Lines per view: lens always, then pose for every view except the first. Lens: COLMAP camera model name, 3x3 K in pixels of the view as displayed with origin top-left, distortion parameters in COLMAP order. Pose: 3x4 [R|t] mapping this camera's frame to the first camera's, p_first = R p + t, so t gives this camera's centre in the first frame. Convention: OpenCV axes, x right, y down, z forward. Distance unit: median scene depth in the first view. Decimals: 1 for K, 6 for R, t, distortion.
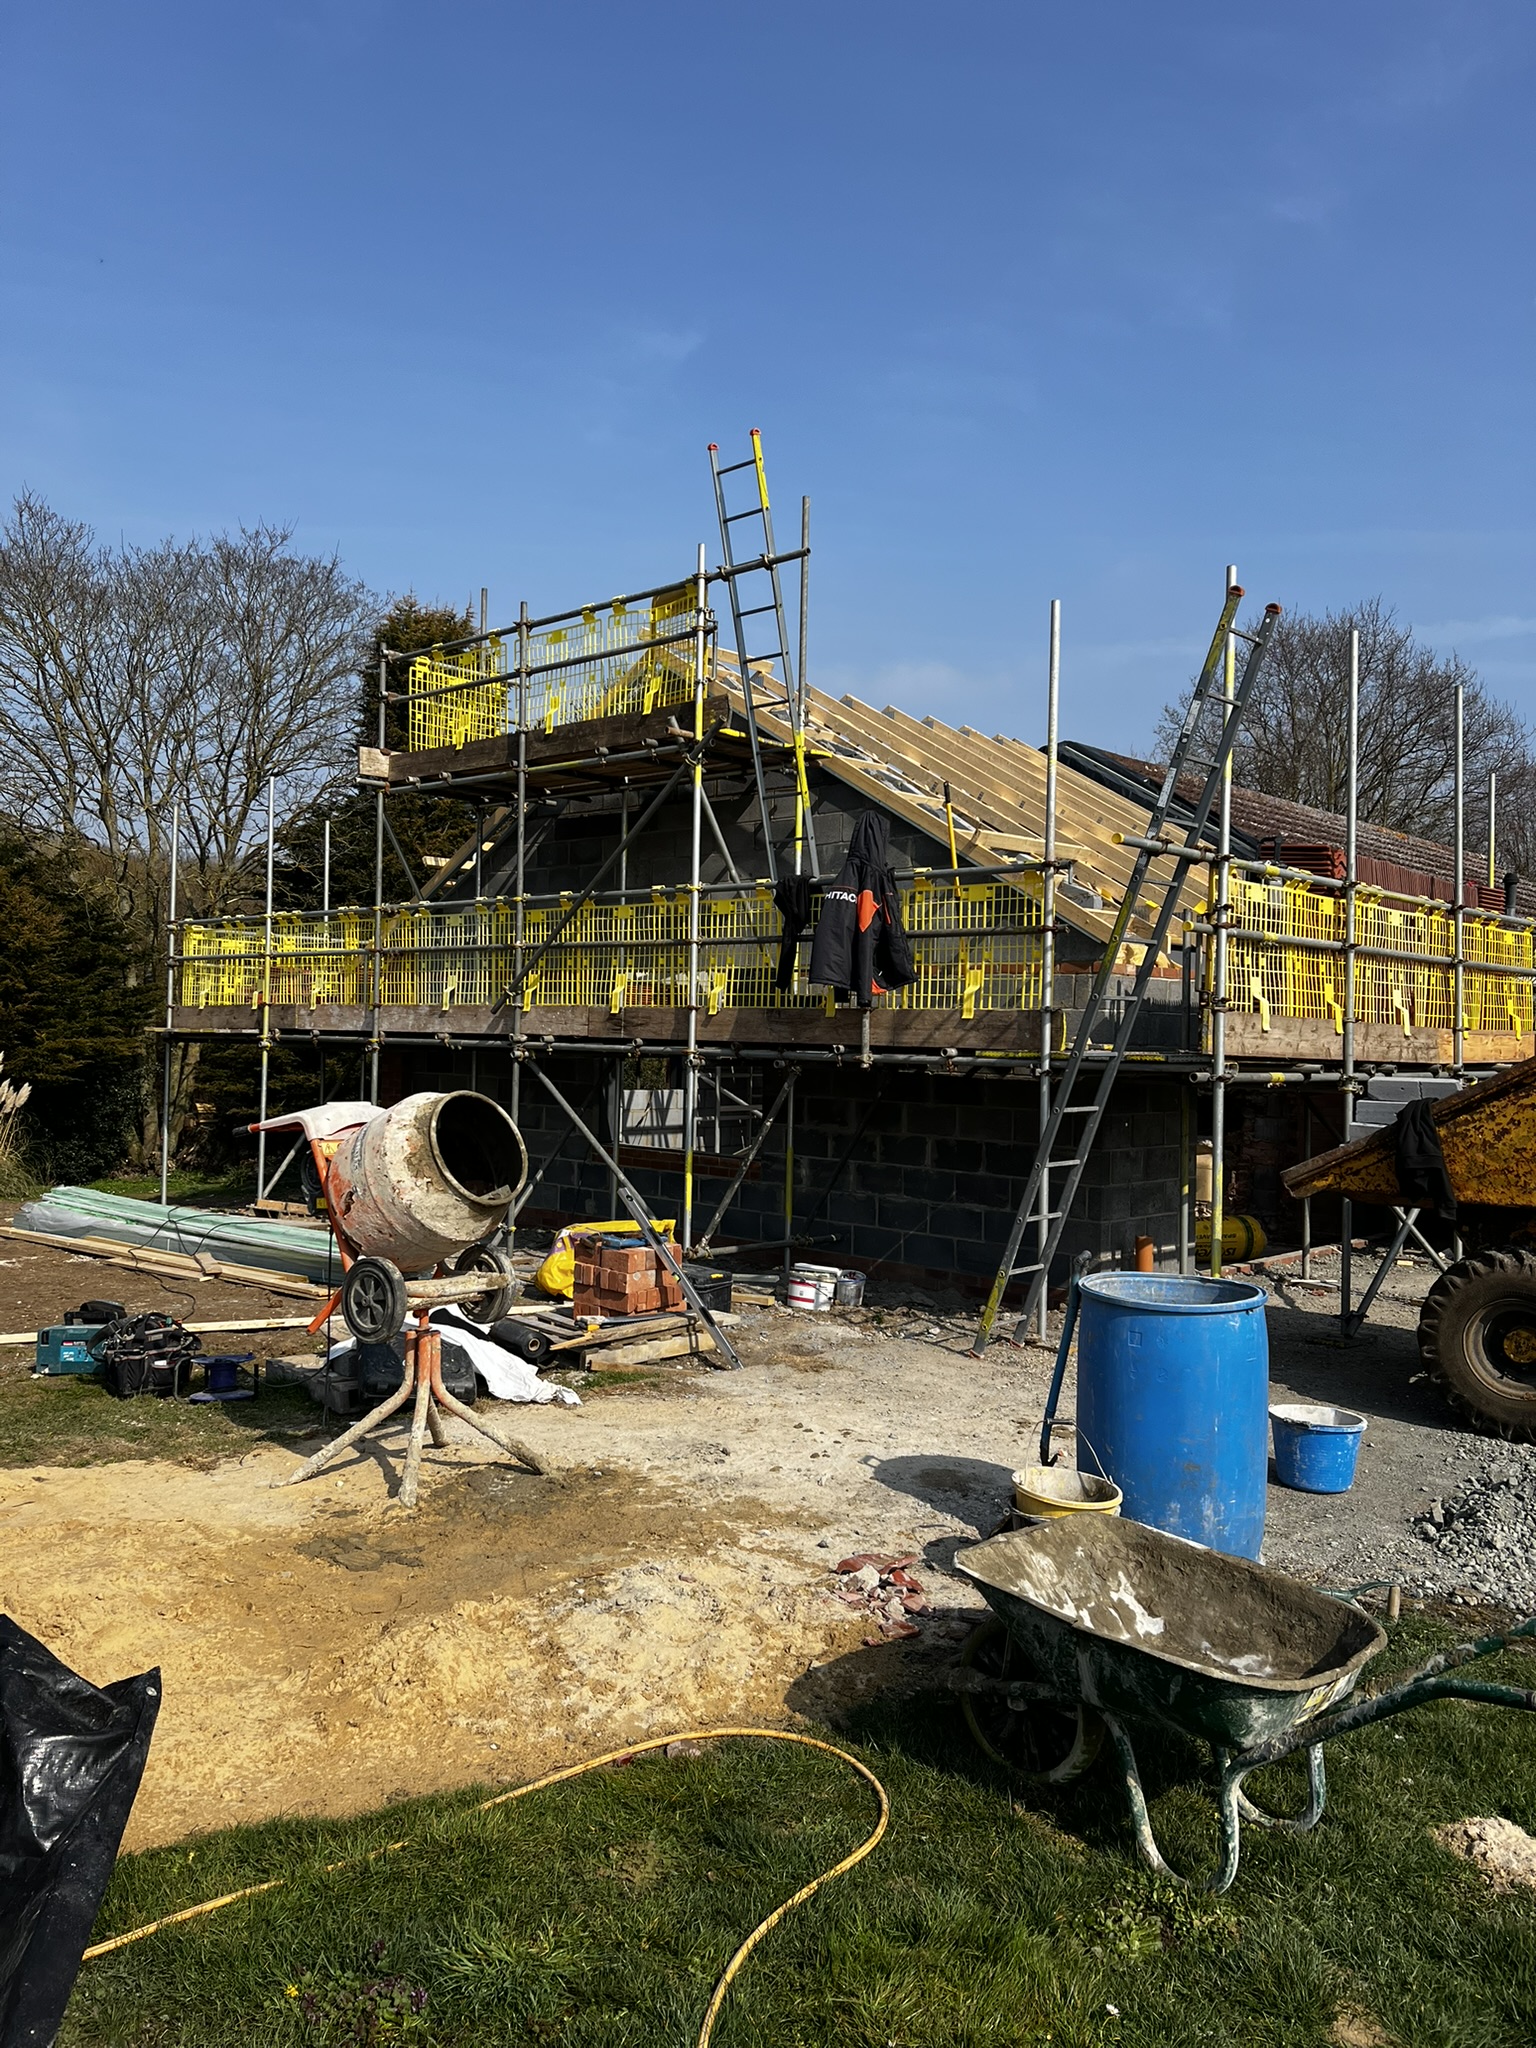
lens RADIAL K [[1513.9, 0, 761.7], [0, 1513.9, 1013.3], [0, 0, 1]] dist [0.124548, -0.289179]
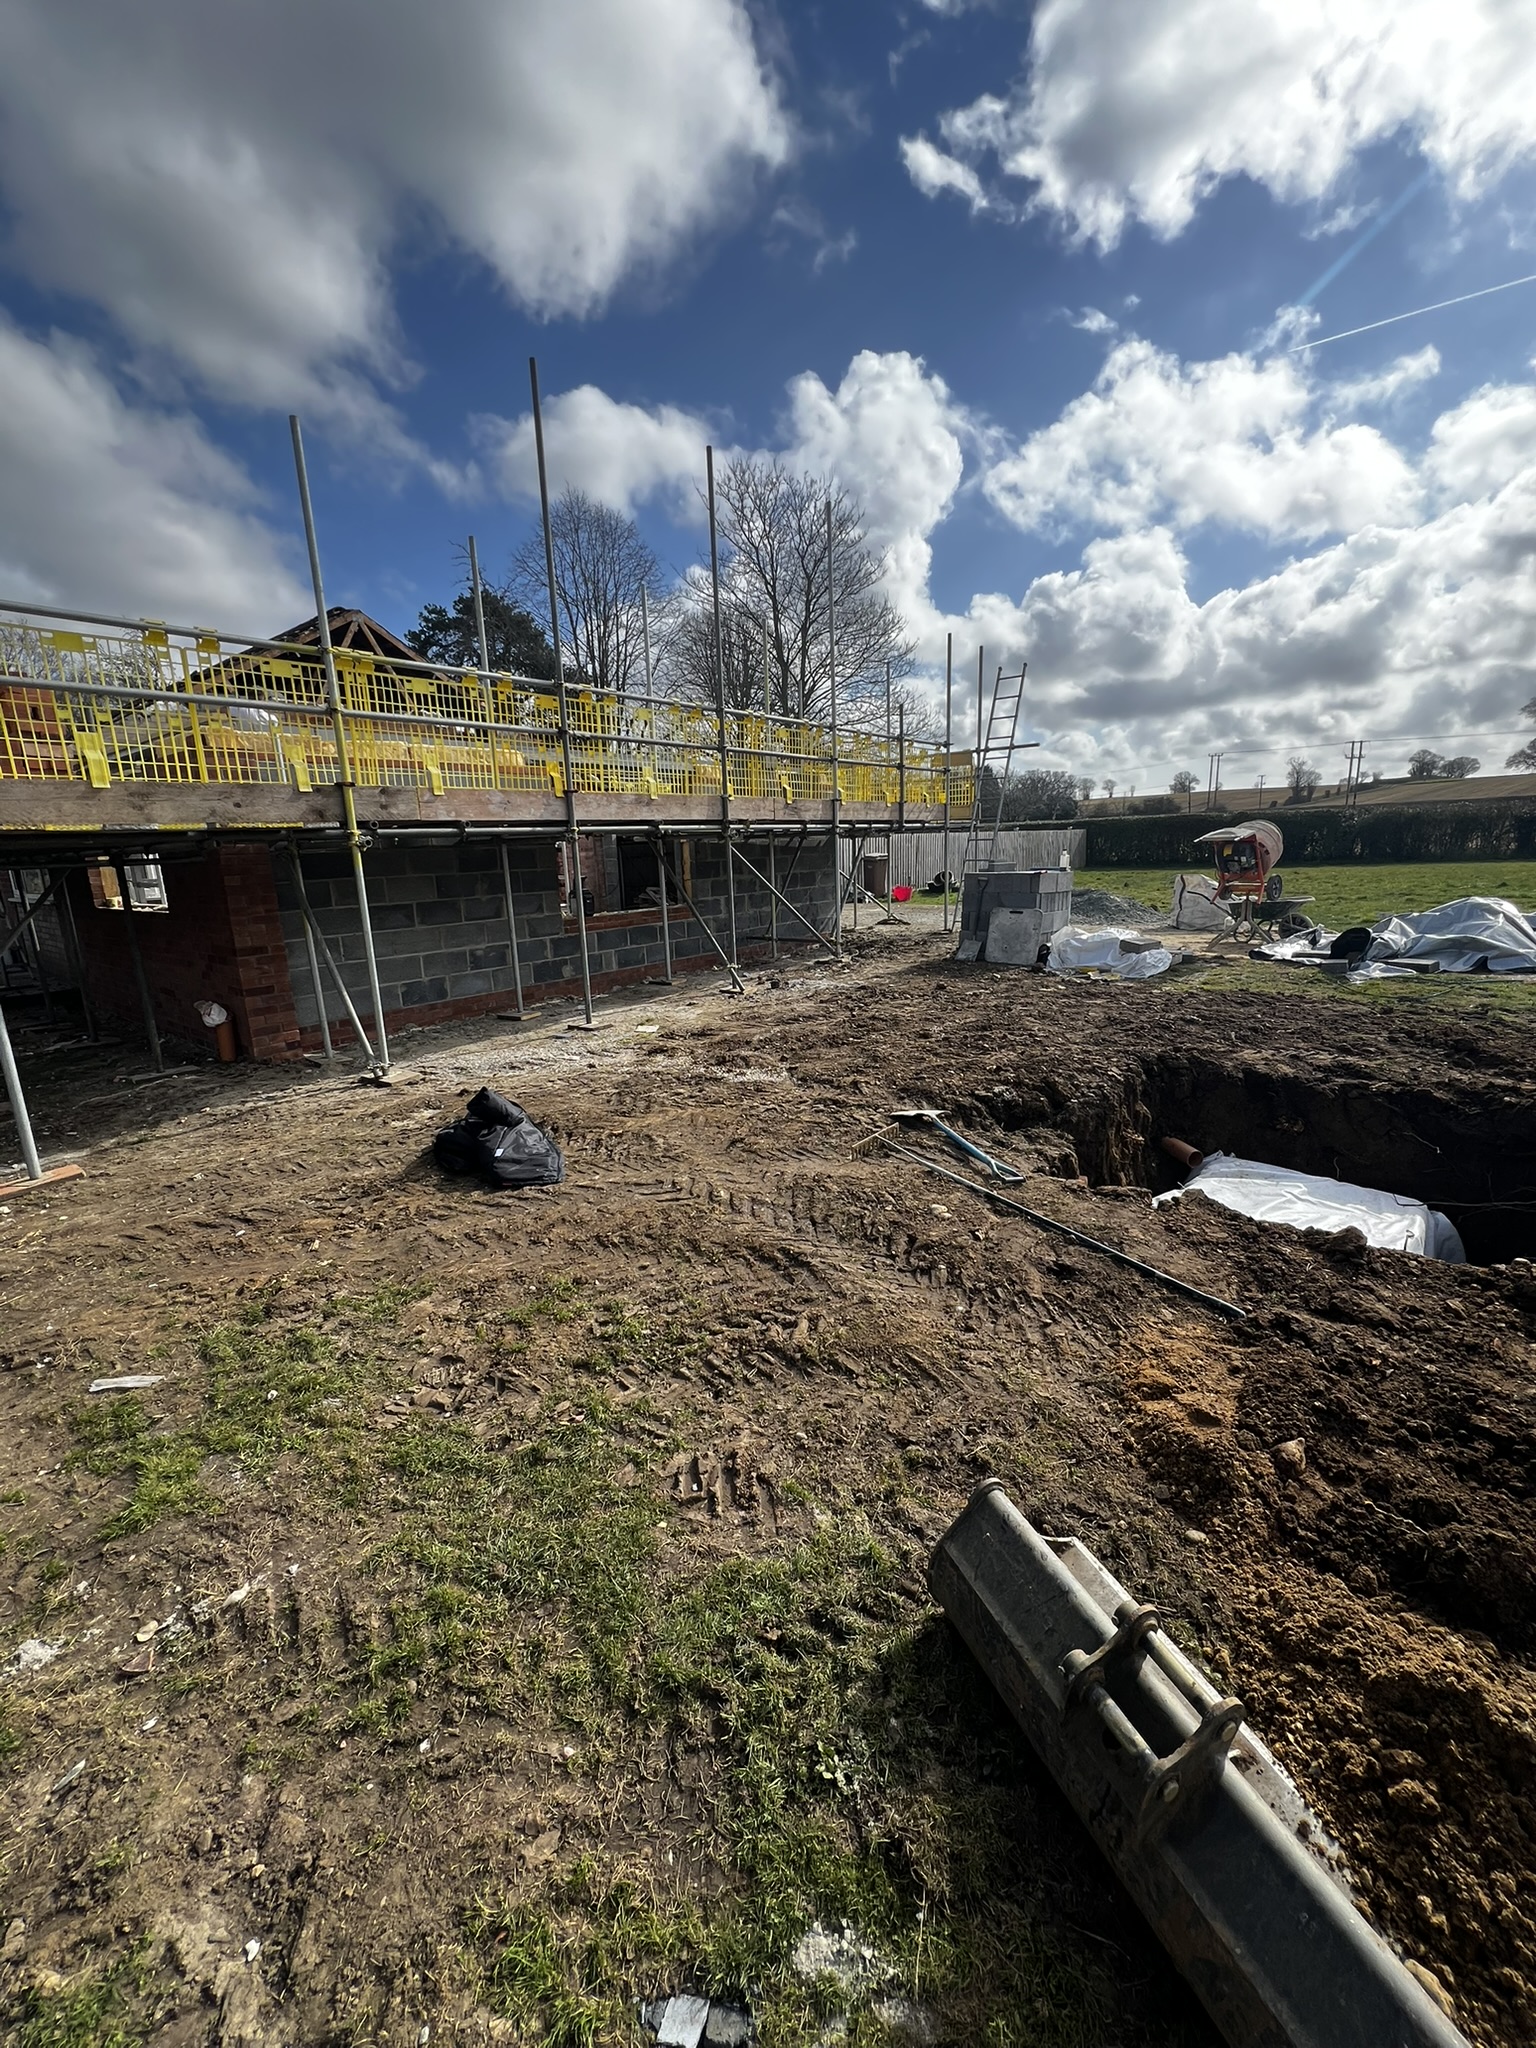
lens RADIAL K [[812.0, 0, 768.0], [0, 812.0, 1024.0], [0, 0, 1]] dist [0.000324, 0.000016]
pose [[-0.069908, -0.236414, 0.969134, -0.959775], [0.019453, 0.971003, 0.238273, 0.020758], [-0.997364, 0.035510, -0.063282, 1.111820]]
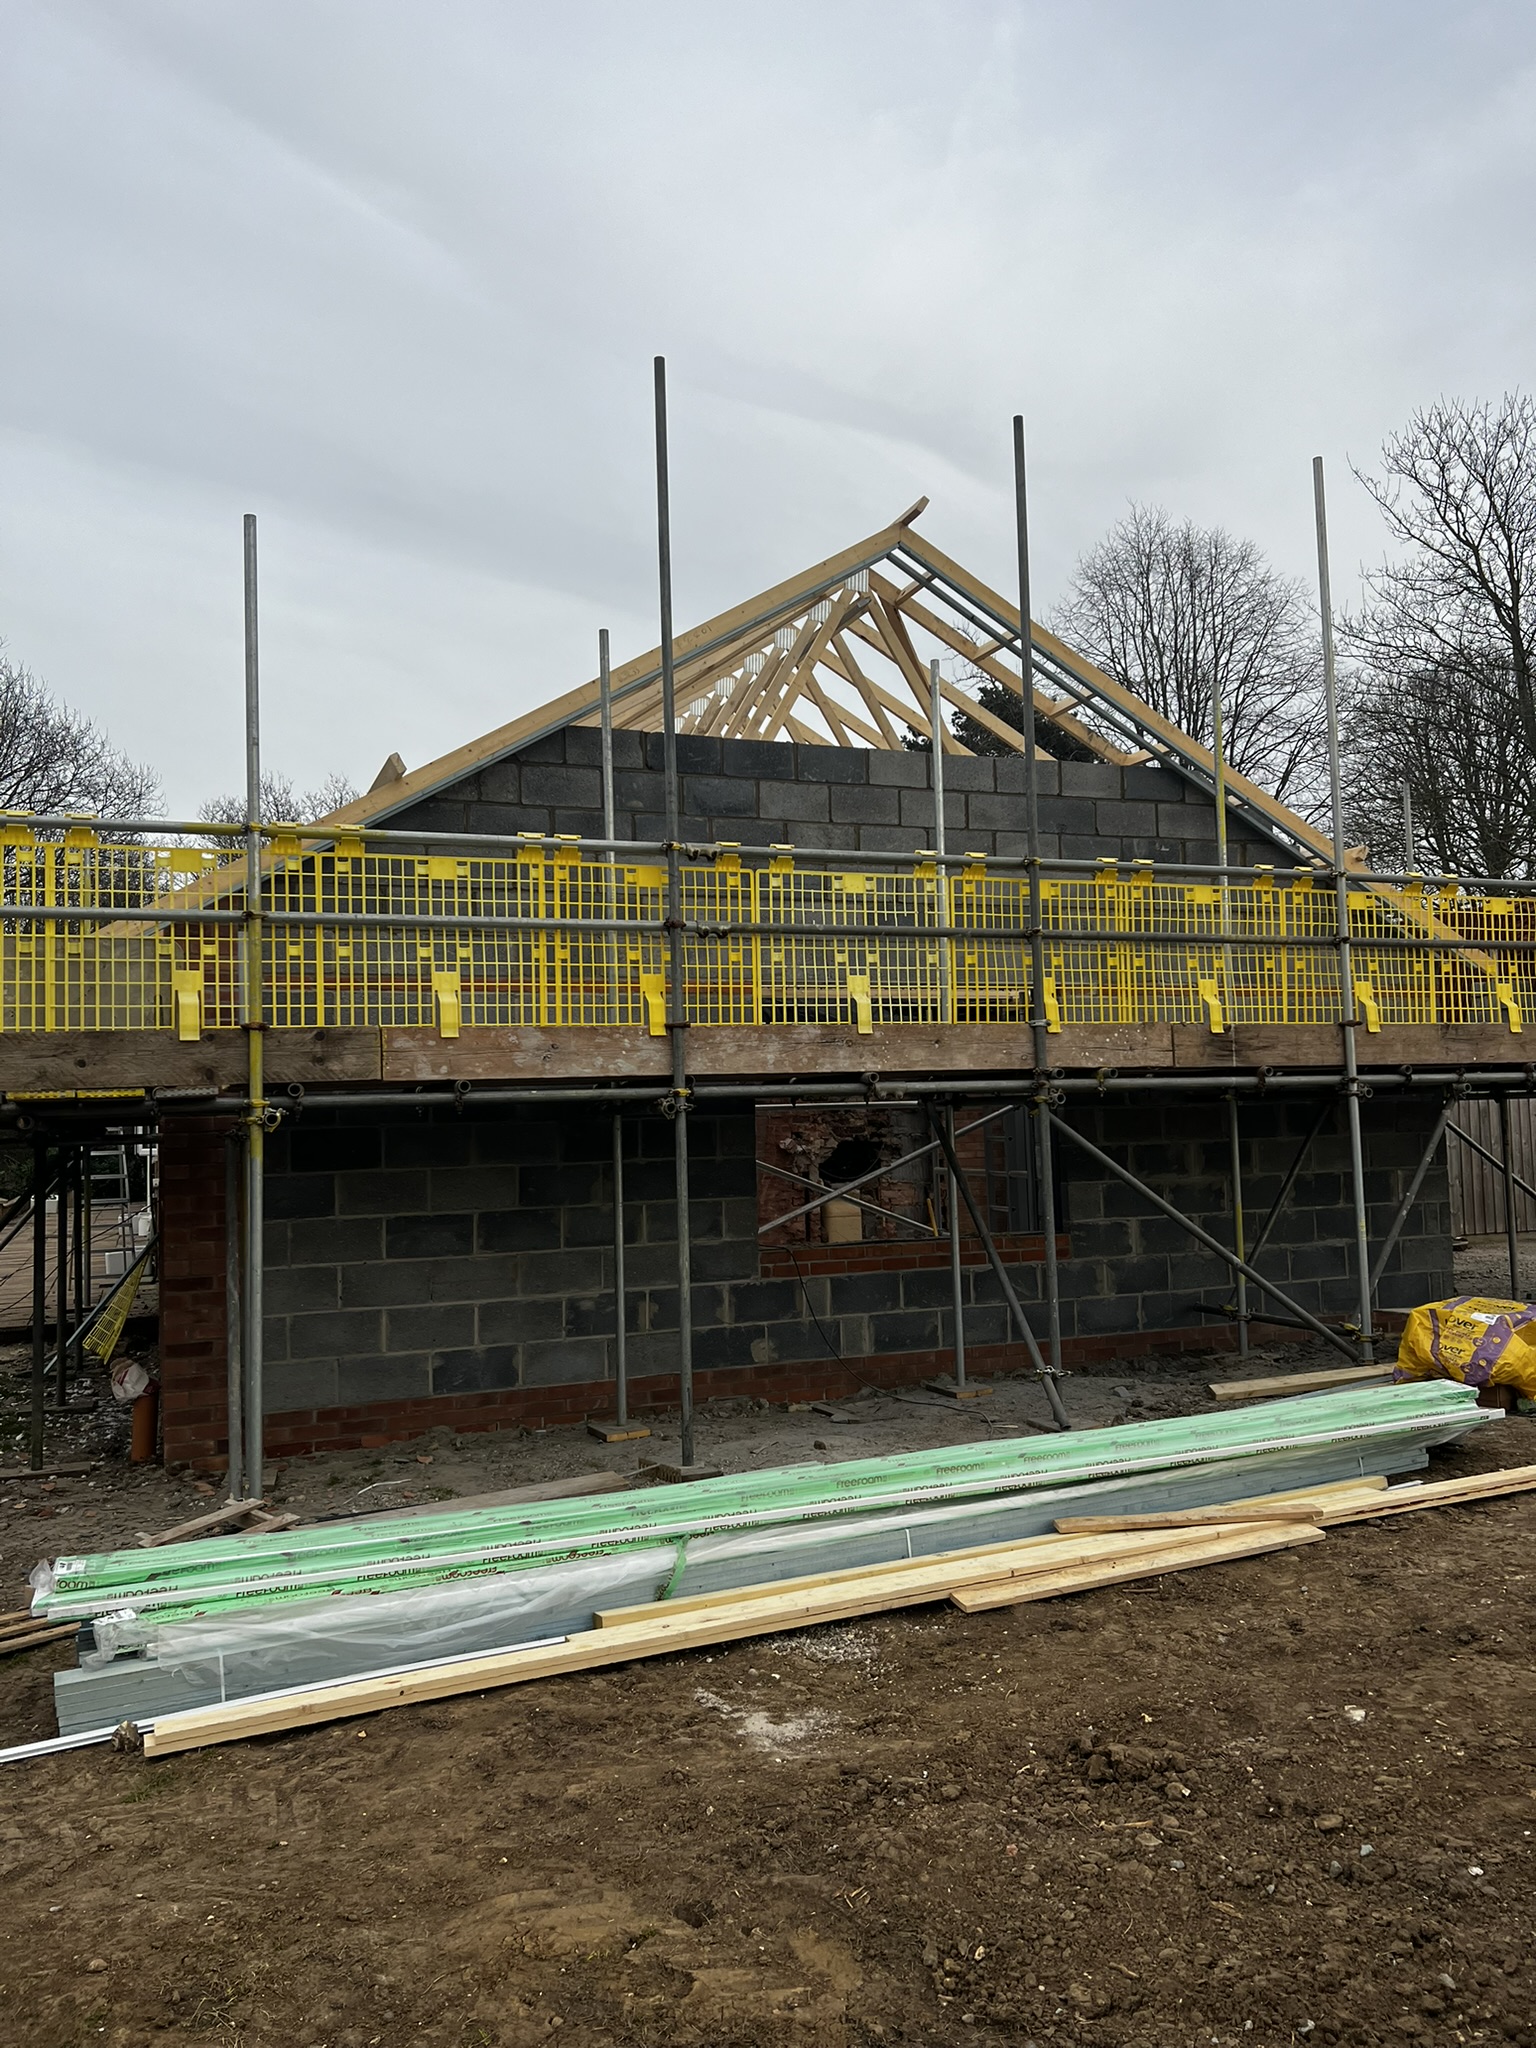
lens RADIAL K [[1515.2, 0, 768.0], [0, 1515.2, 1024.0], [0, 0, 1]] dist [0.146773, -0.351332]
pose [[0.423263, 0.021798, 0.905745, -0.874336], [0.026361, 0.998991, -0.036361, 0.017011], [-0.905623, 0.039267, 0.422261, 0.909747]]
